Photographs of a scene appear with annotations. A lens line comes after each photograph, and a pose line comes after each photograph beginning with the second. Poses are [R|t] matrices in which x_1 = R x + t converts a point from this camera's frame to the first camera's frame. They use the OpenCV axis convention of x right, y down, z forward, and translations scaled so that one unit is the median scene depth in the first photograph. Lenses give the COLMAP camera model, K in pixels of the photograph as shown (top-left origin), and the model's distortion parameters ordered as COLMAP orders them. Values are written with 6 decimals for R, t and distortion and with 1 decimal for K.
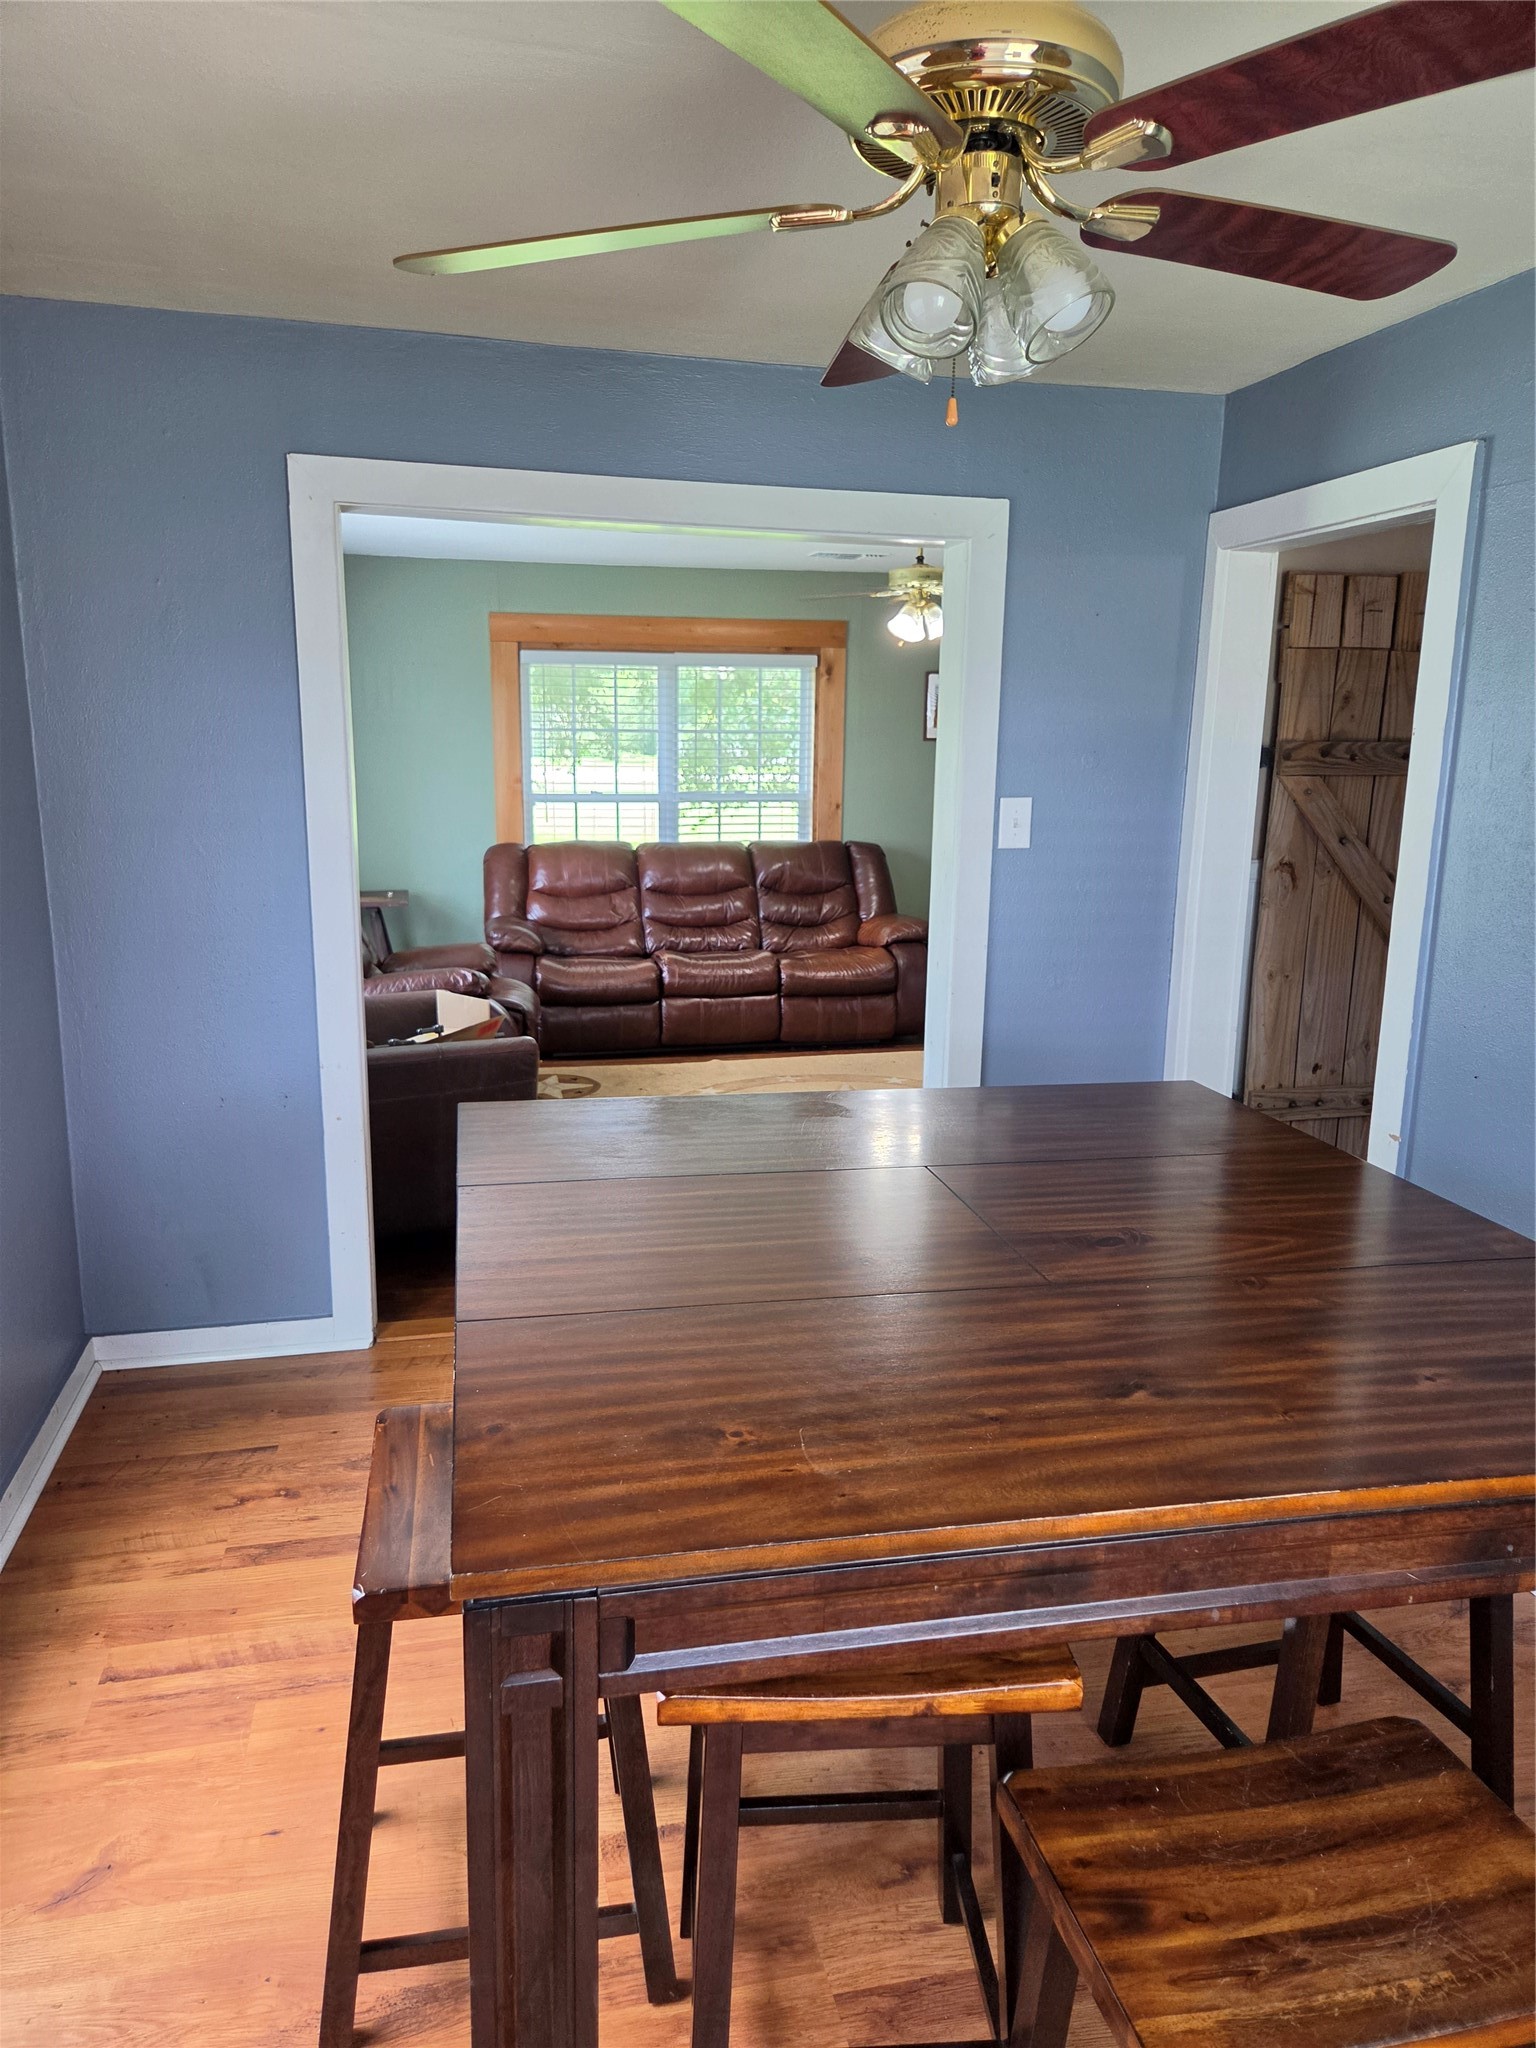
lens RADIAL K [[1390.7, 0, 718.2], [0, 1390.7, 1014.9], [0, 0, 1]] dist [0.063424, -0.051166]
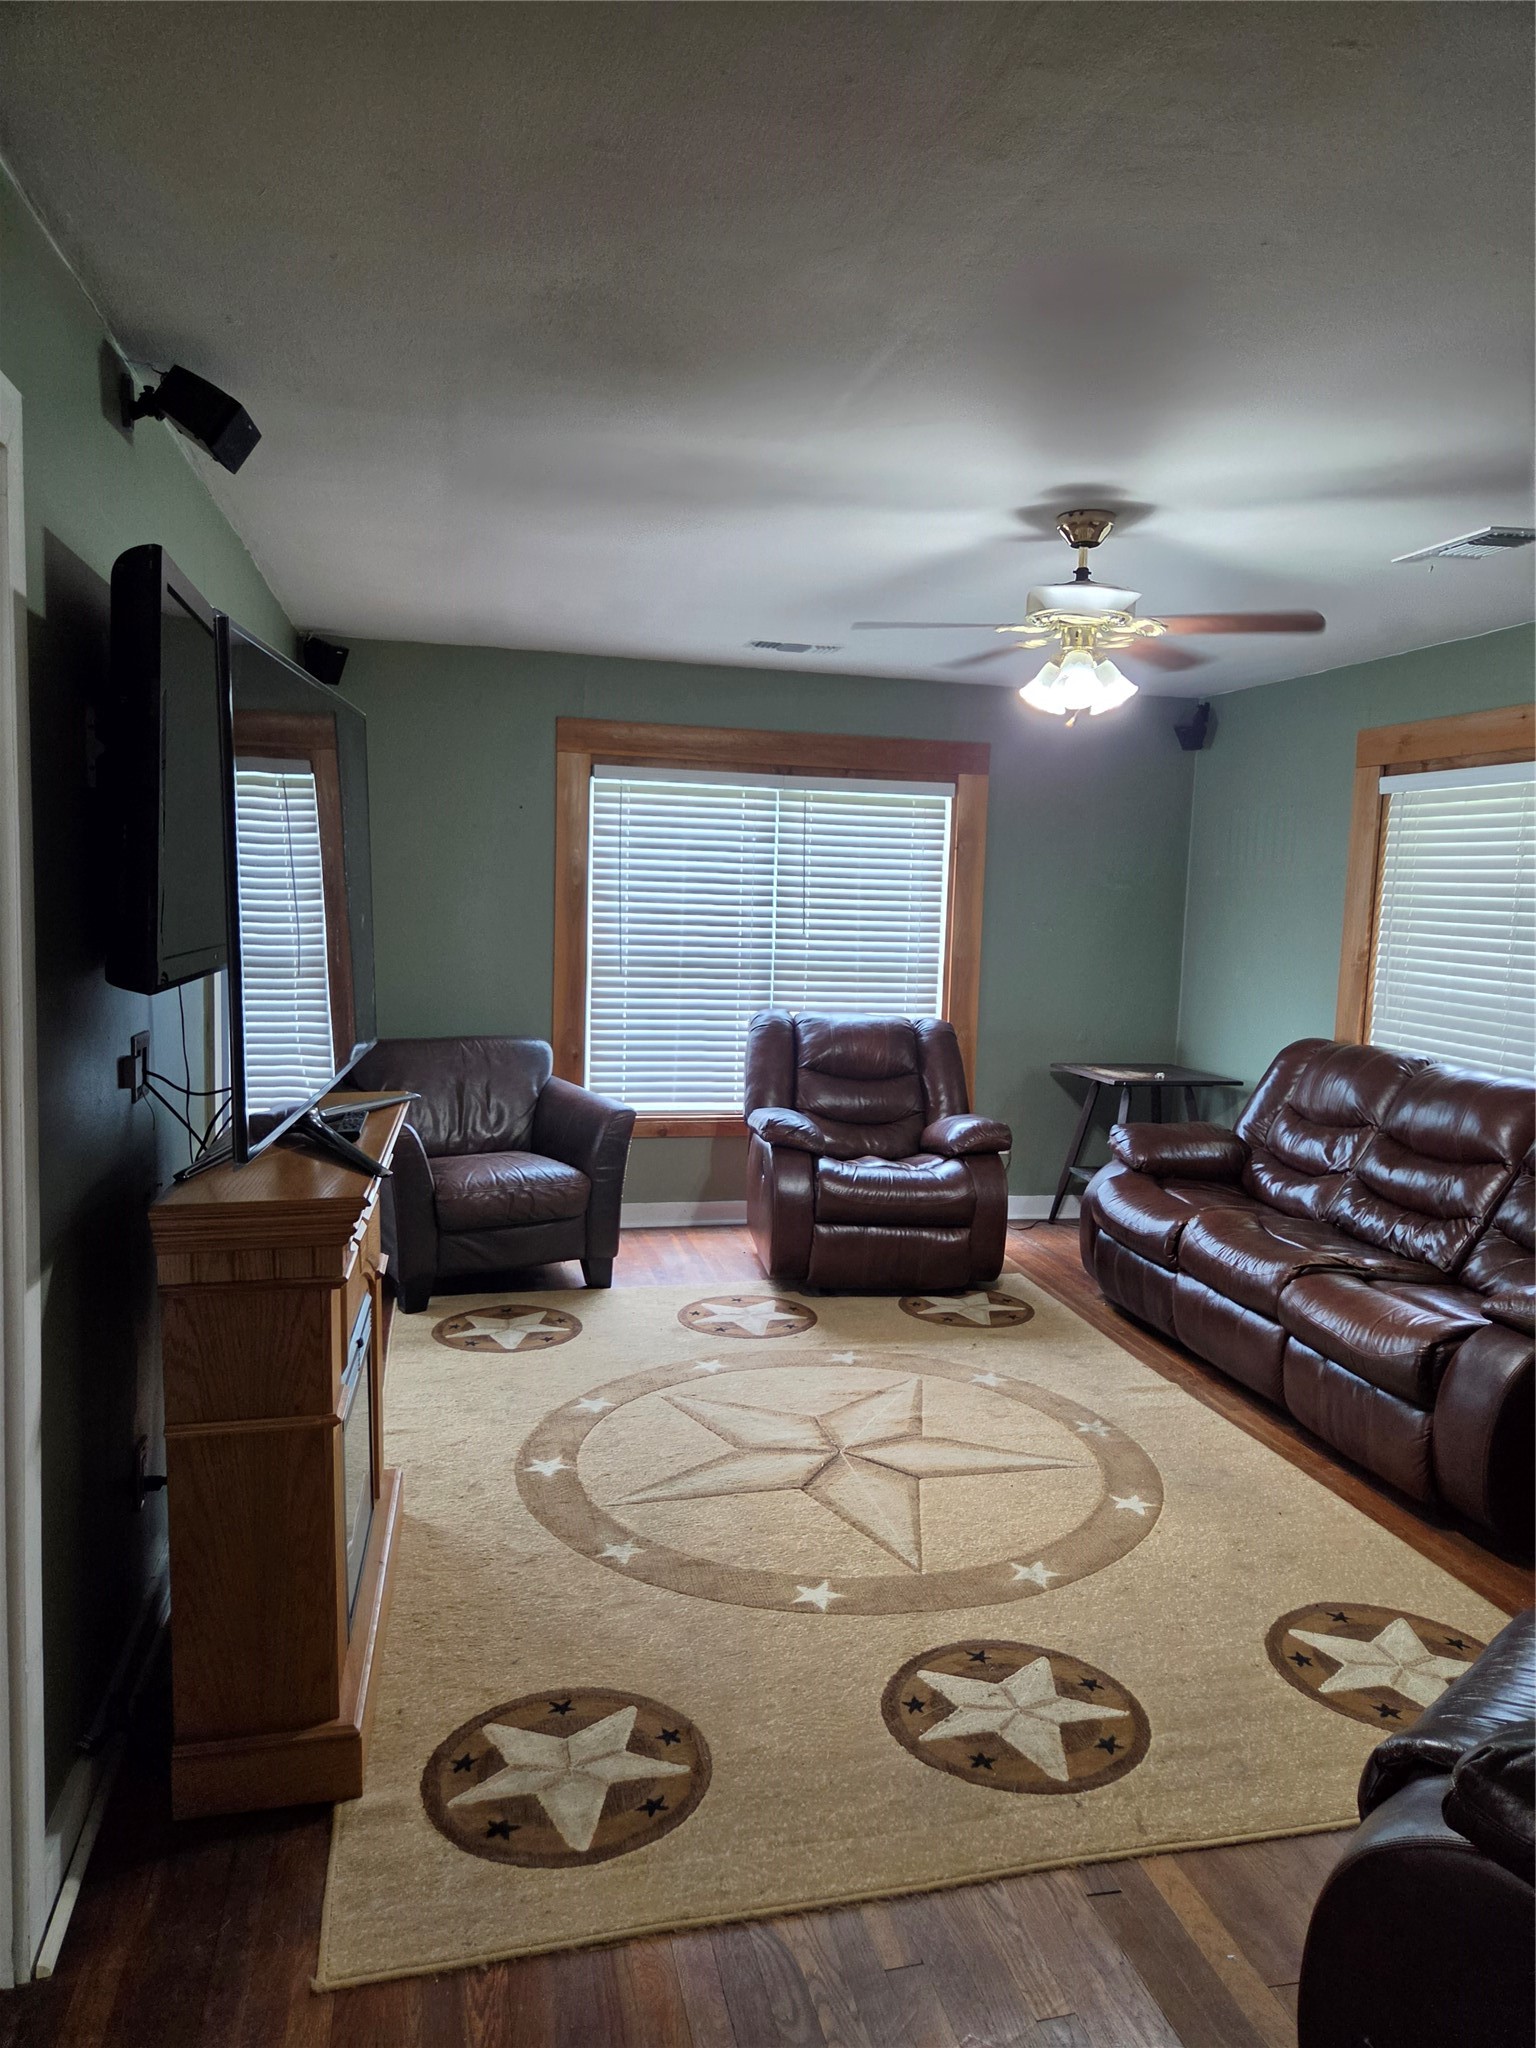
lens RADIAL K [[1390.7, 0, 760.7], [0, 1390.7, 1017.9], [0, 0, 1]] dist [0.063424, -0.051166]
pose [[0.014625, 0.090116, -0.995824, 0.566662], [-0.228141, 0.969961, 0.084425, -0.128994], [0.973518, 0.225954, 0.034745, 0.690195]]
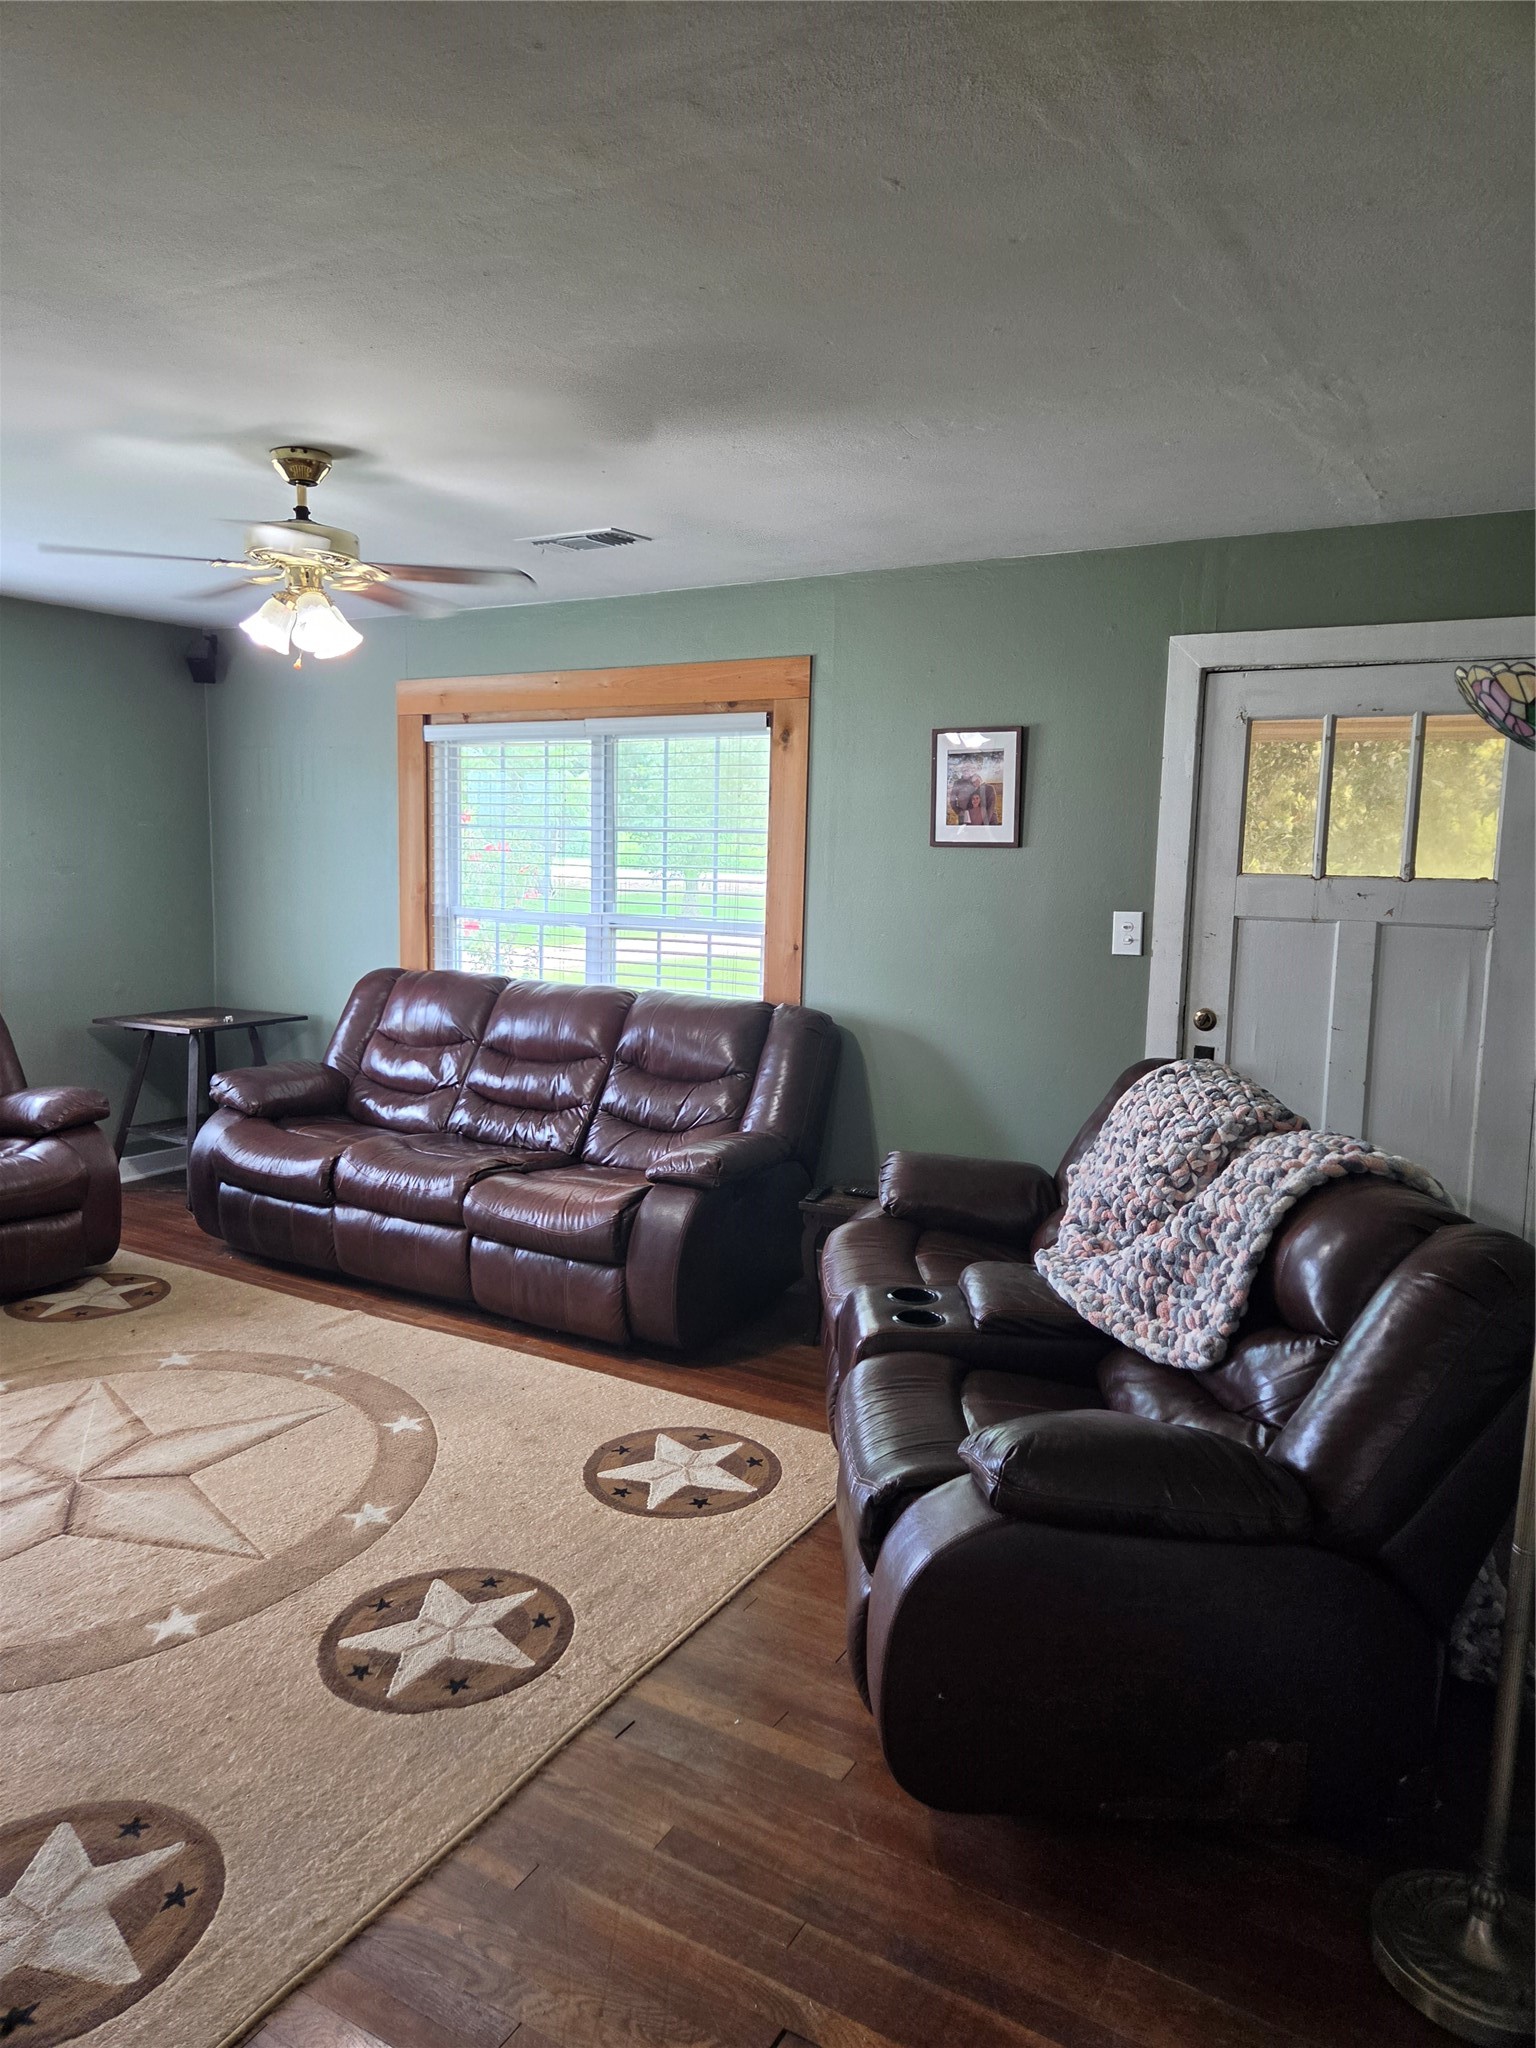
lens RADIAL K [[1390.7, 0, 754.8], [0, 1390.7, 1005.2], [0, 0, 1]] dist [0.063424, -0.051166]
pose [[0.731758, 0.086736, -0.676023, 0.523655], [-0.149062, 0.988224, -0.034559, -0.106124], [0.665064, 0.126058, 0.736070, 0.564535]]
